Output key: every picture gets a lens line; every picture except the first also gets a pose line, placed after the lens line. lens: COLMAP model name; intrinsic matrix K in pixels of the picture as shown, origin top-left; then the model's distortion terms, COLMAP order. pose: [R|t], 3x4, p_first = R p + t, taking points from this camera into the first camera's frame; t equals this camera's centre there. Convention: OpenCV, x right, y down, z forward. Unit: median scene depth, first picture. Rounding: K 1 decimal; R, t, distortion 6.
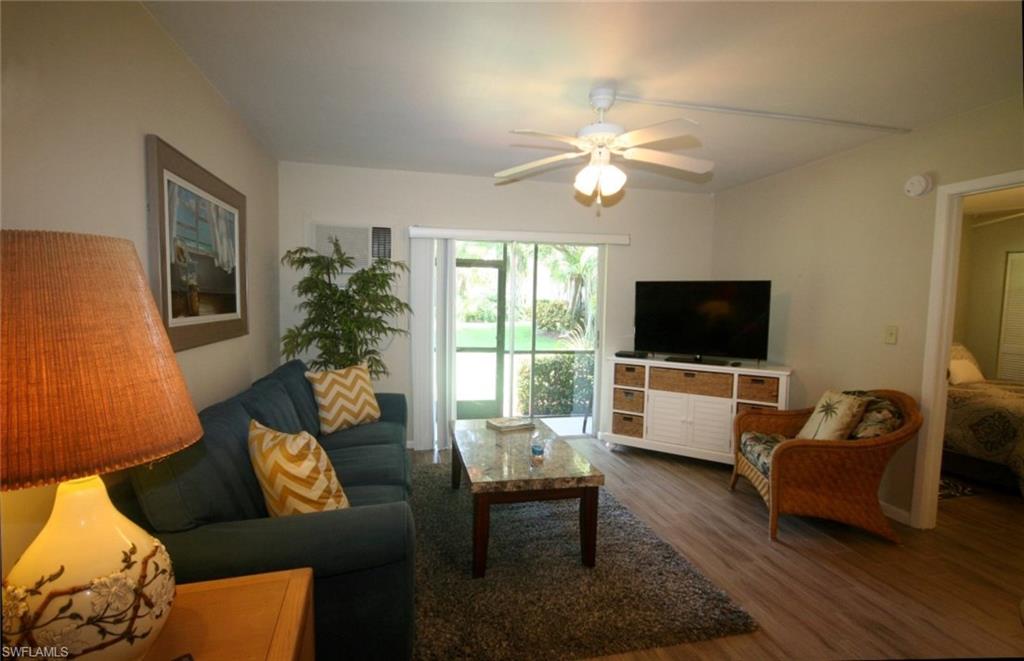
lens RADIAL K [[477.3, 0, 512.0], [0, 477.3, 330.5], [0, 0, 1]] dist [0.000440, 0.000095]
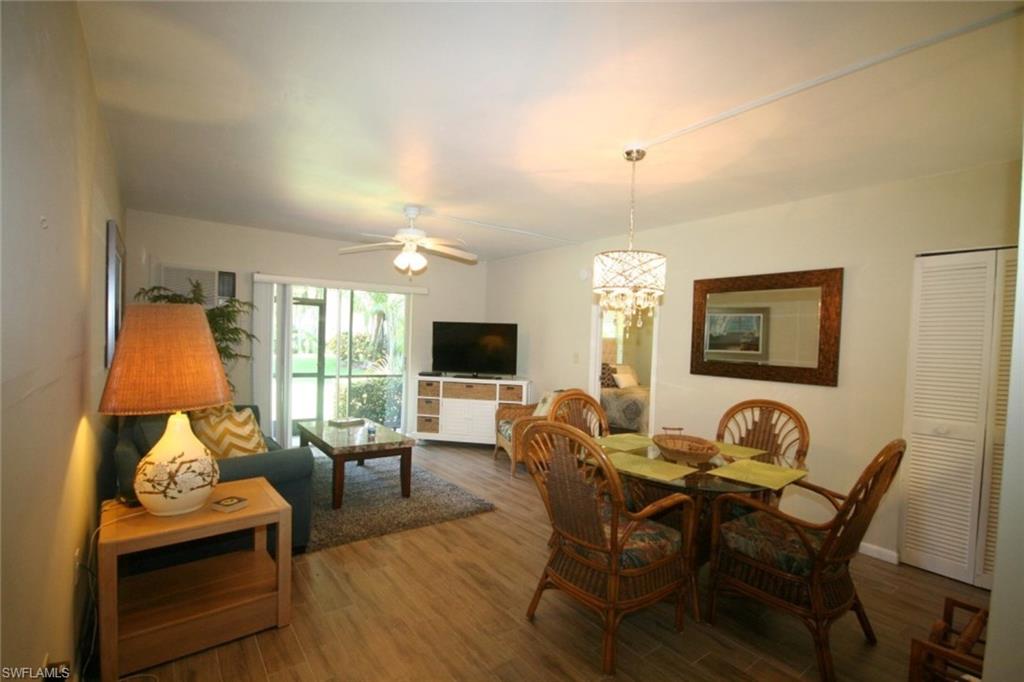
lens RADIAL K [[466.6, 0, 514.4], [0, 466.6, 356.2], [0, 0, 1]] dist [-0.003506, -0.000763]
pose [[0.910695, -0.003296, 0.413066, -0.102341], [0.009218, 0.999881, -0.012345, 0.020489], [-0.412976, 0.015050, 0.910617, -0.394995]]
